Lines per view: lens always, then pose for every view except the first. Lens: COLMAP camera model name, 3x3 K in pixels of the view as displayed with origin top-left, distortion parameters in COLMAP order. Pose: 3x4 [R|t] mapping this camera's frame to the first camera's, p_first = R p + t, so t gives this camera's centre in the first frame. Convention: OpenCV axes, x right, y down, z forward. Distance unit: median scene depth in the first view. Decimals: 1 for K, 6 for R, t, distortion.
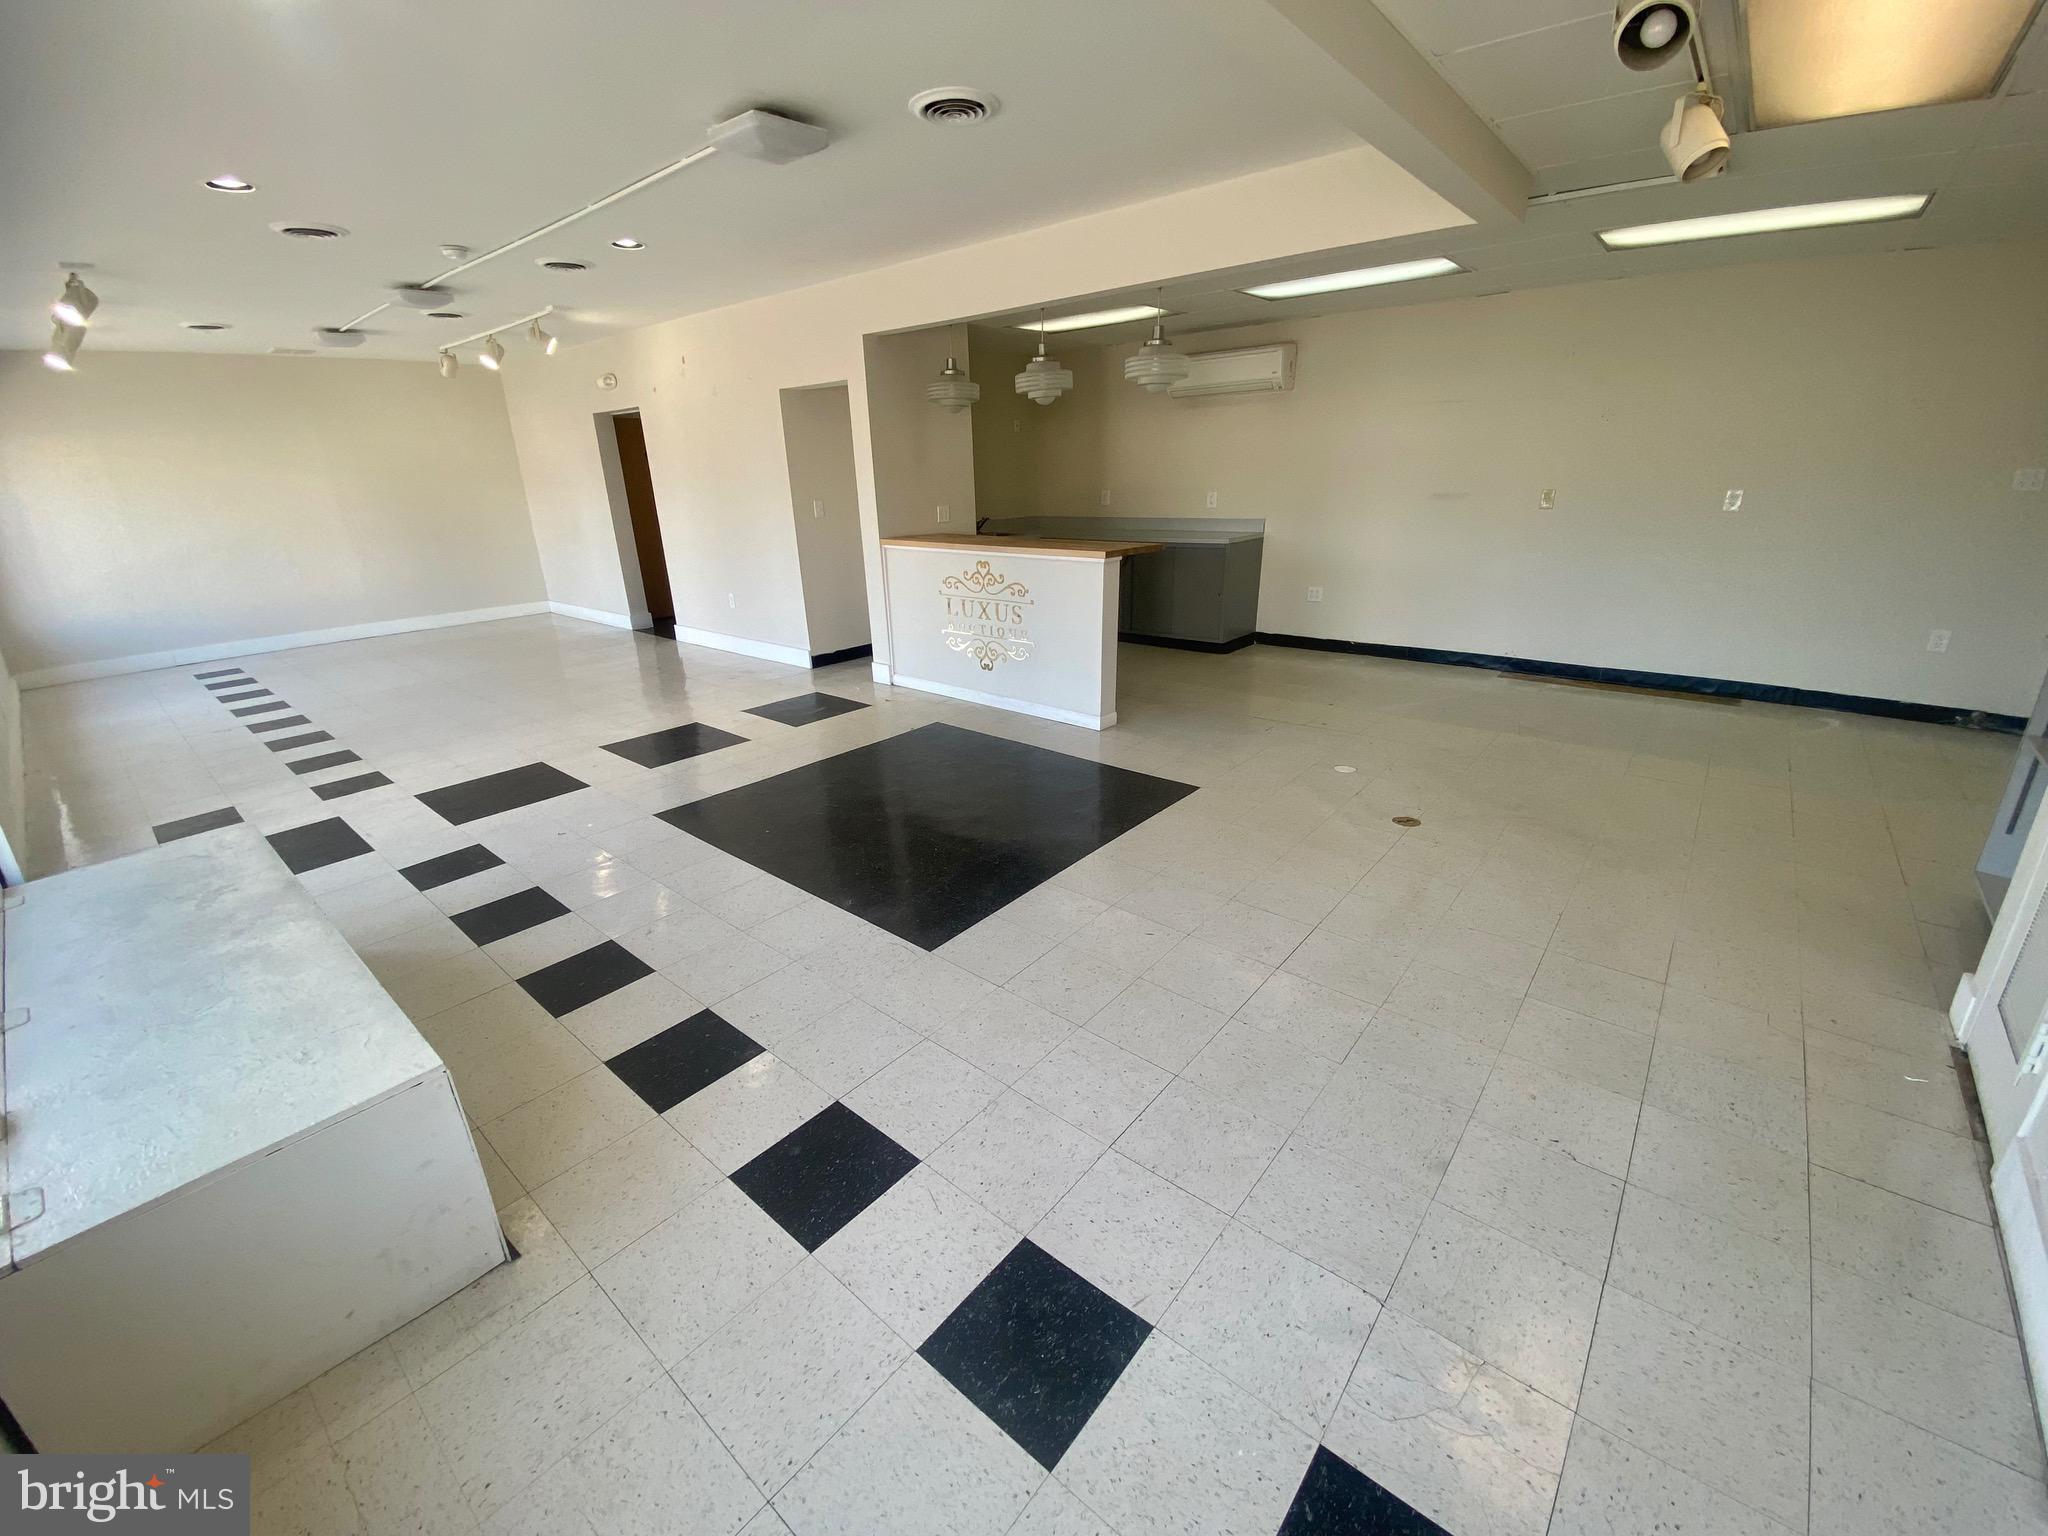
lens RADIAL K [[834.3, 0, 1021.5], [0, 834.3, 777.8], [0, 0, 1]] dist [0.010957, -0.005740]
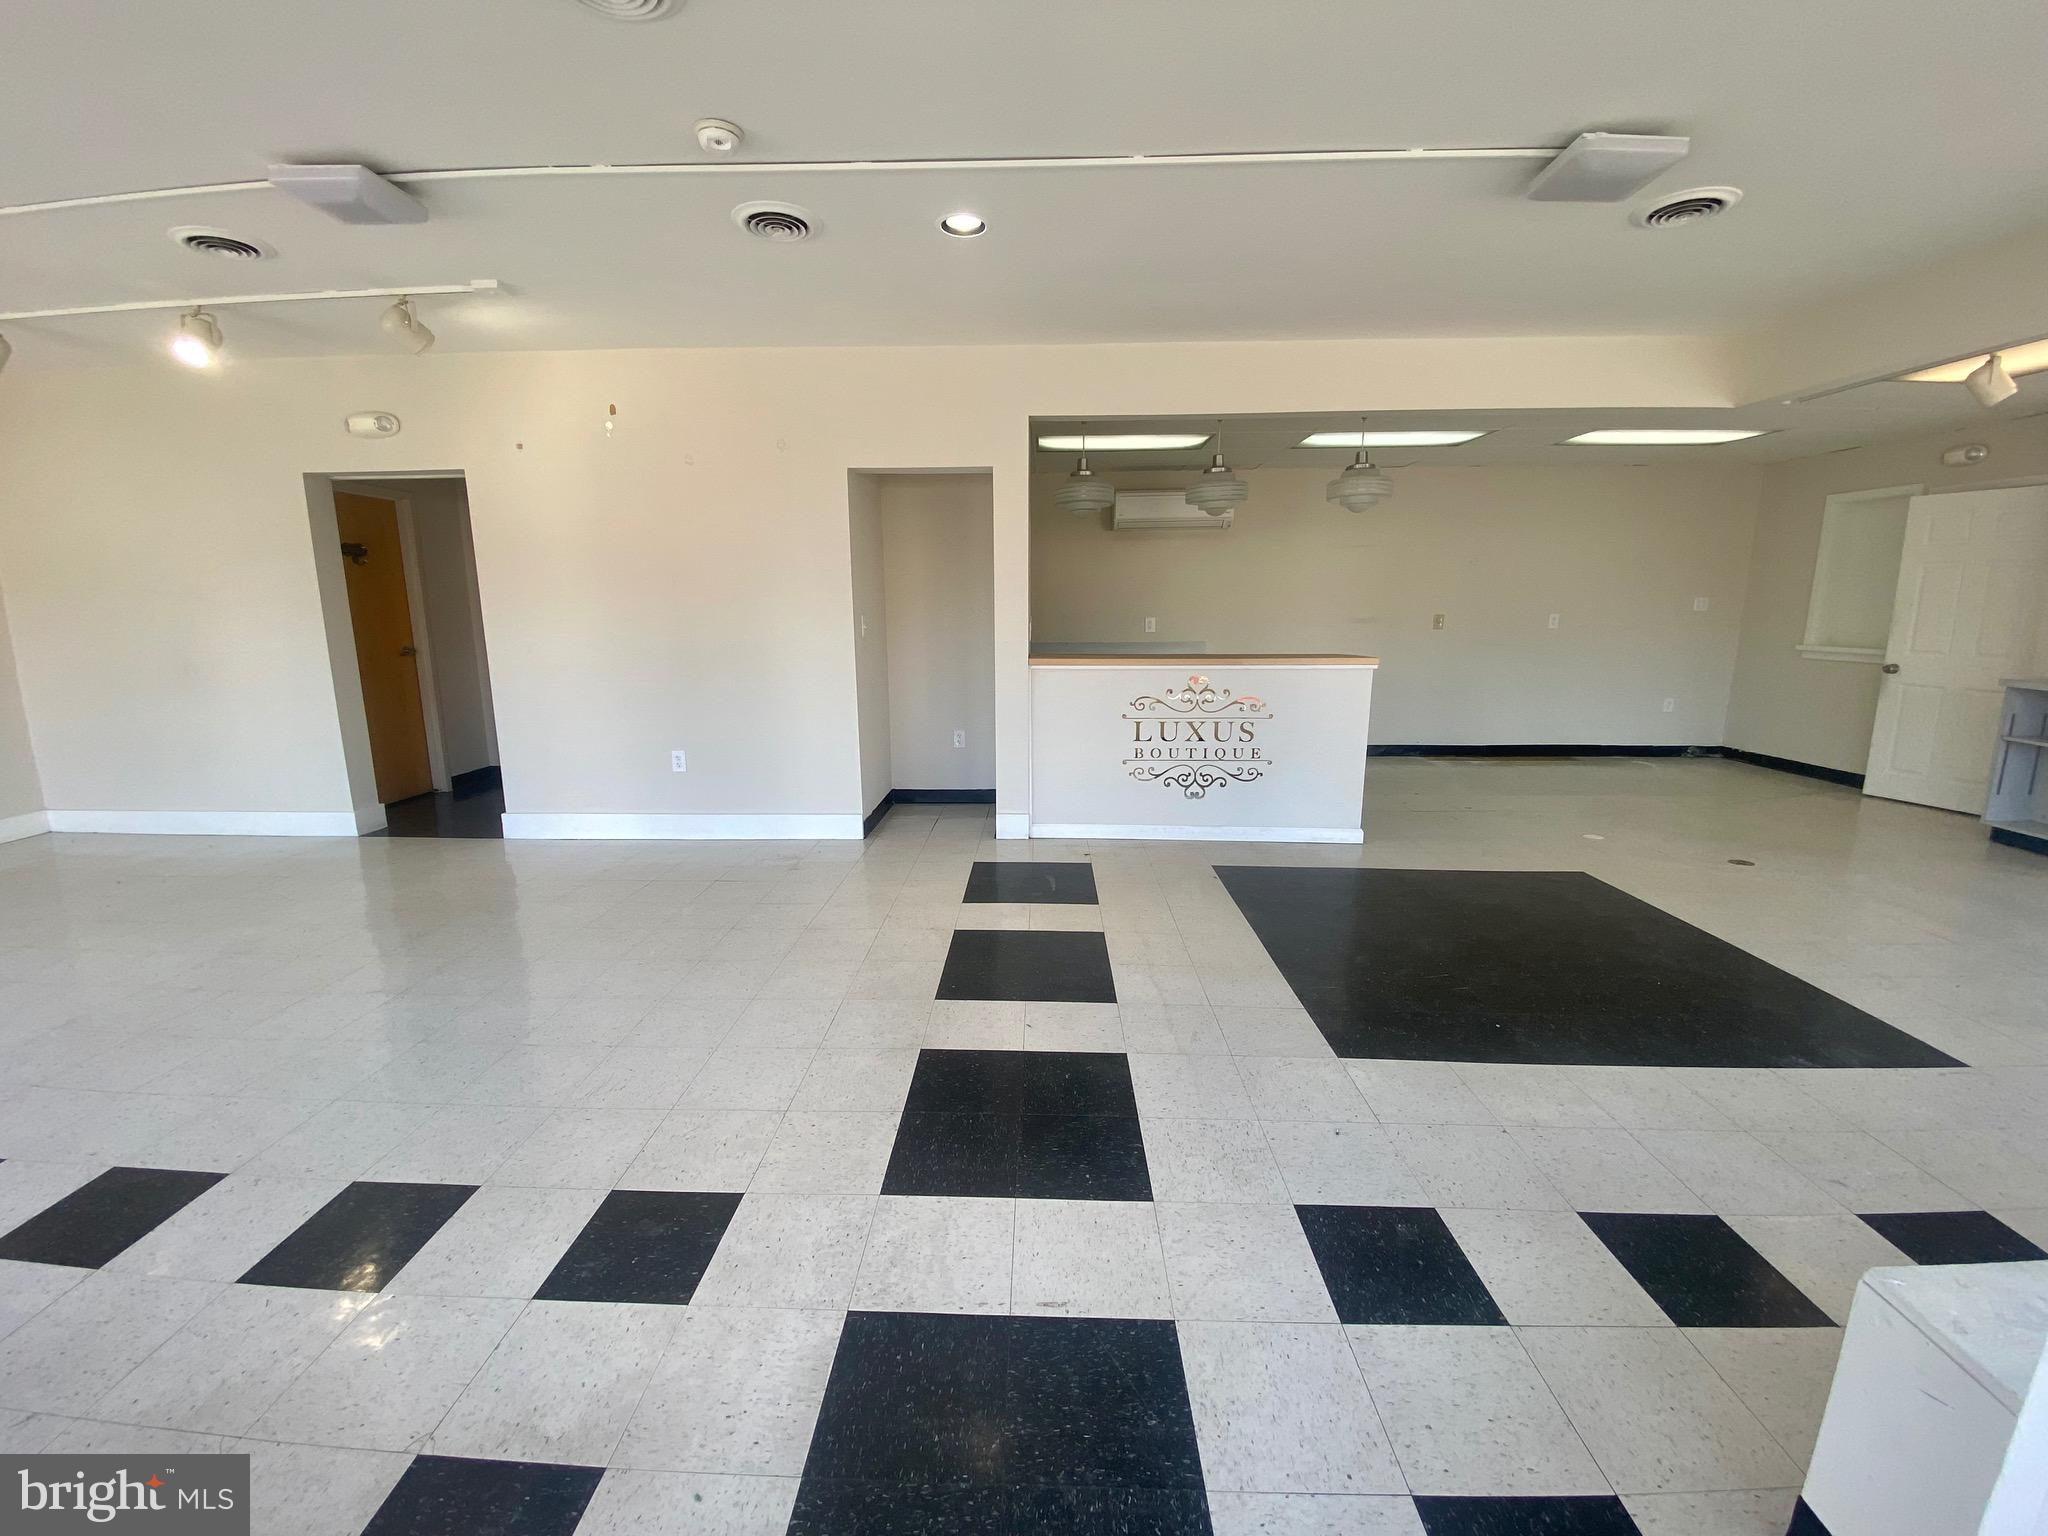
lens RADIAL K [[822.4, 0, 1015.5], [0, 822.4, 765.1], [0, 0, 1]] dist [0.030662, -0.027426]
pose [[0.780468, -0.092342, 0.618339, -0.713350], [0.203509, 0.972691, -0.111608, -0.106359], [-0.591147, 0.212944, 0.777946, 0.438760]]
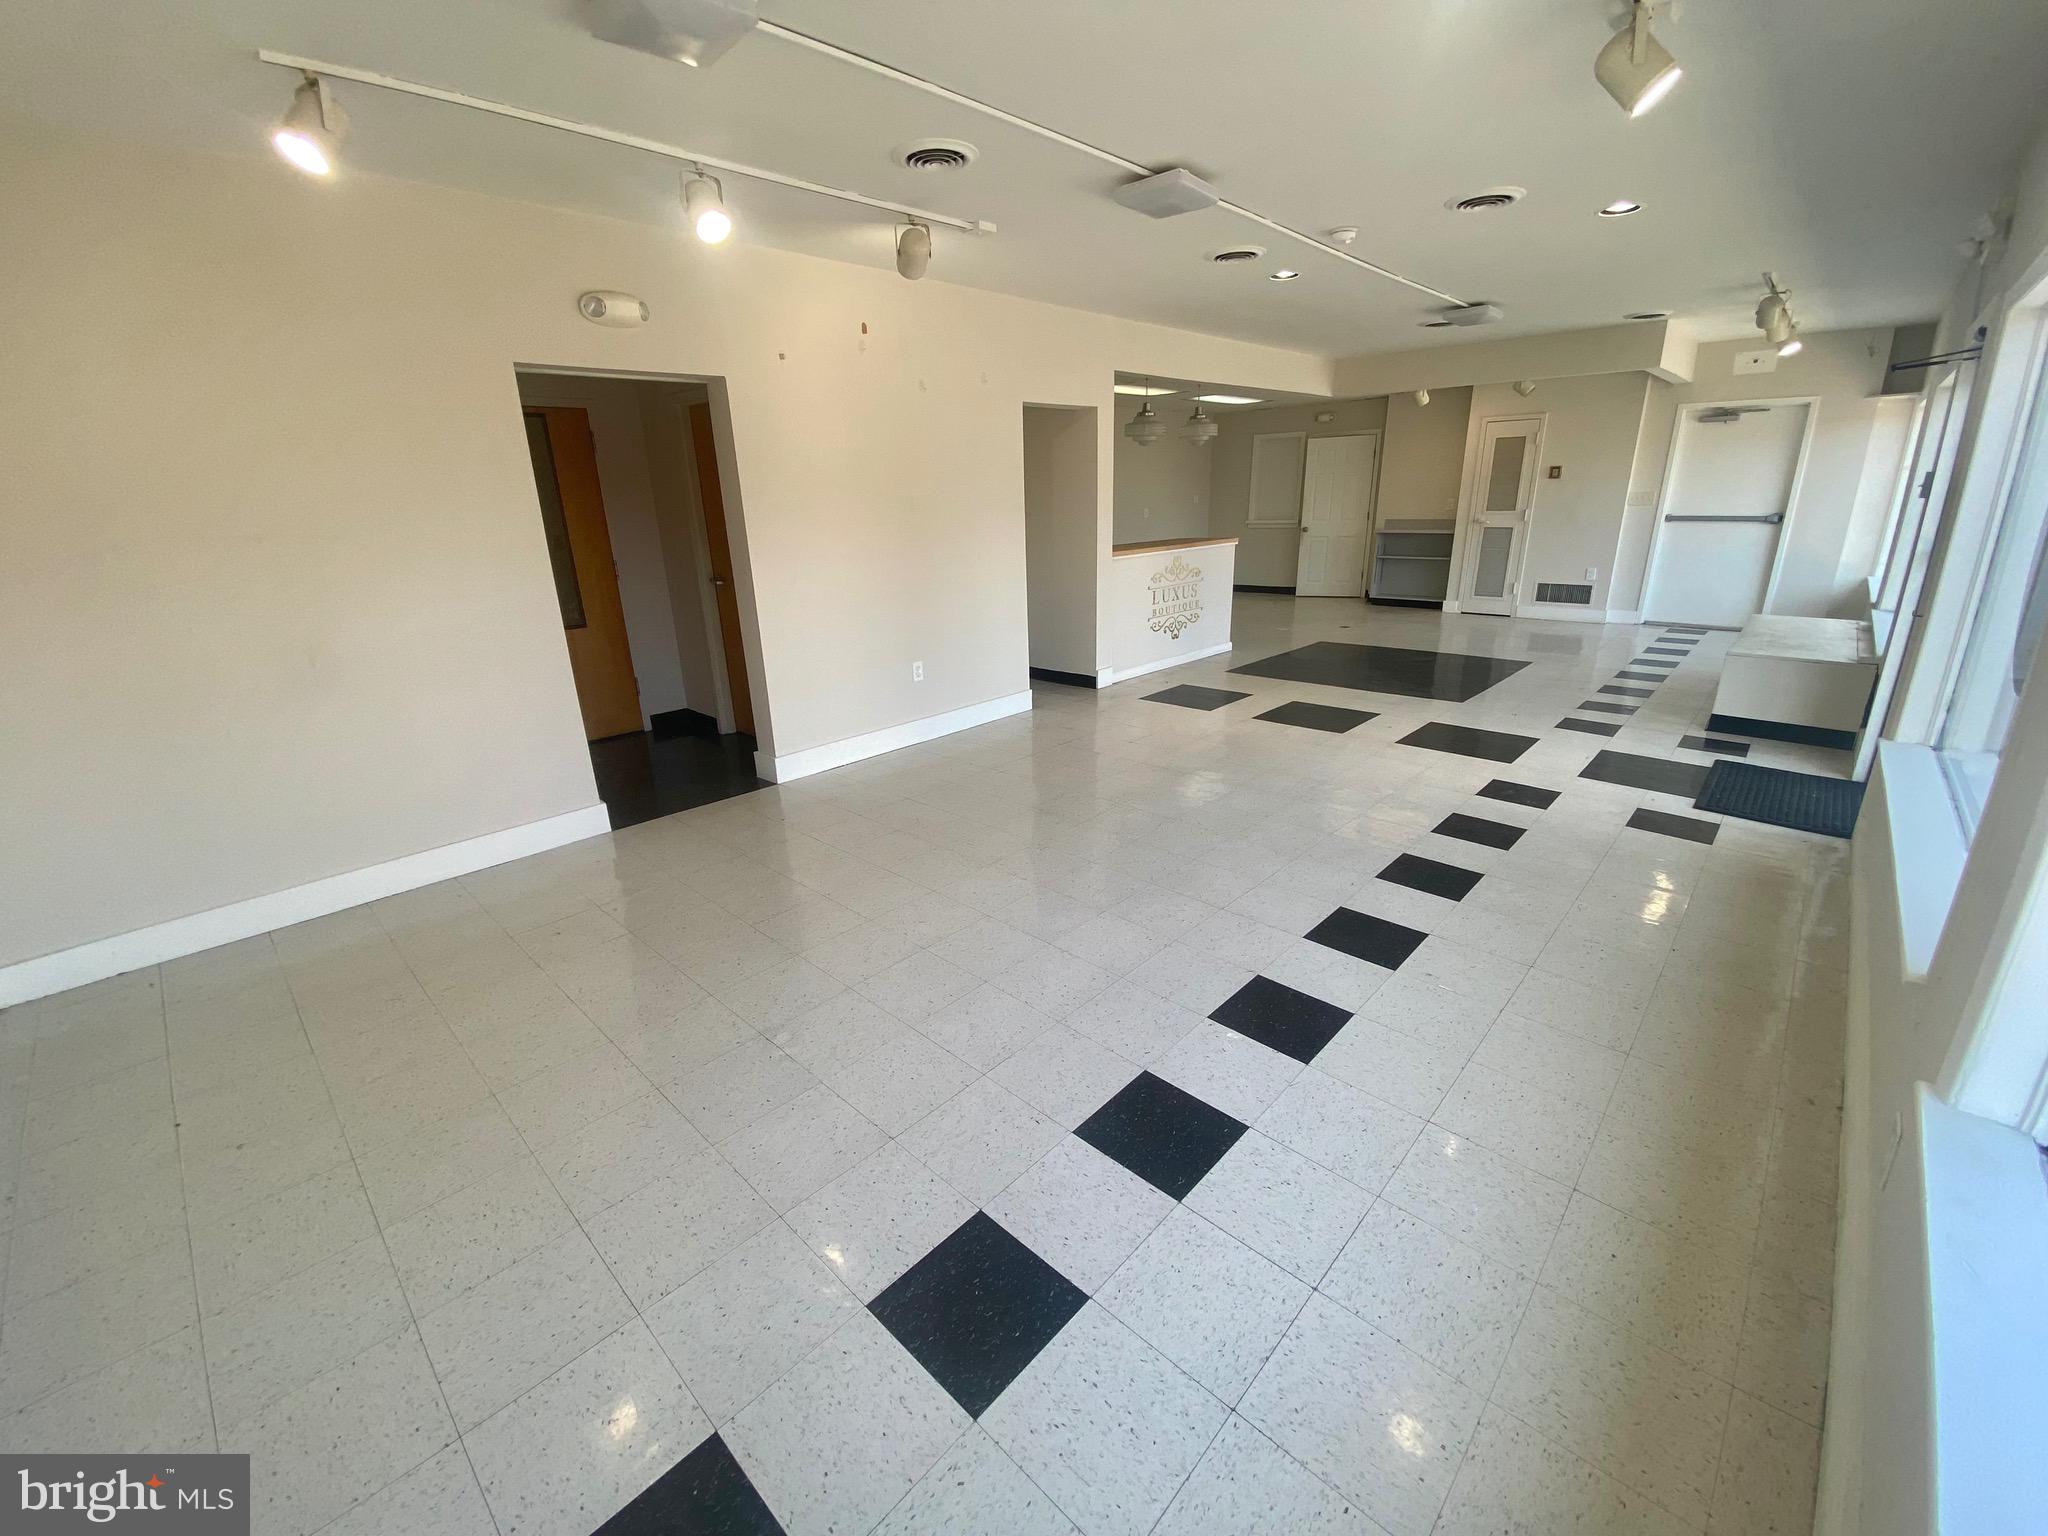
lens RADIAL K [[822.4, 0, 1015.5], [0, 822.4, 765.1], [0, 0, 1]] dist [0.030662, -0.027426]
pose [[0.056764, -0.288520, 0.955790, -1.373952], [0.379151, 0.891843, 0.246699, -0.371129], [-0.923592, 0.348385, 0.160017, 1.098897]]
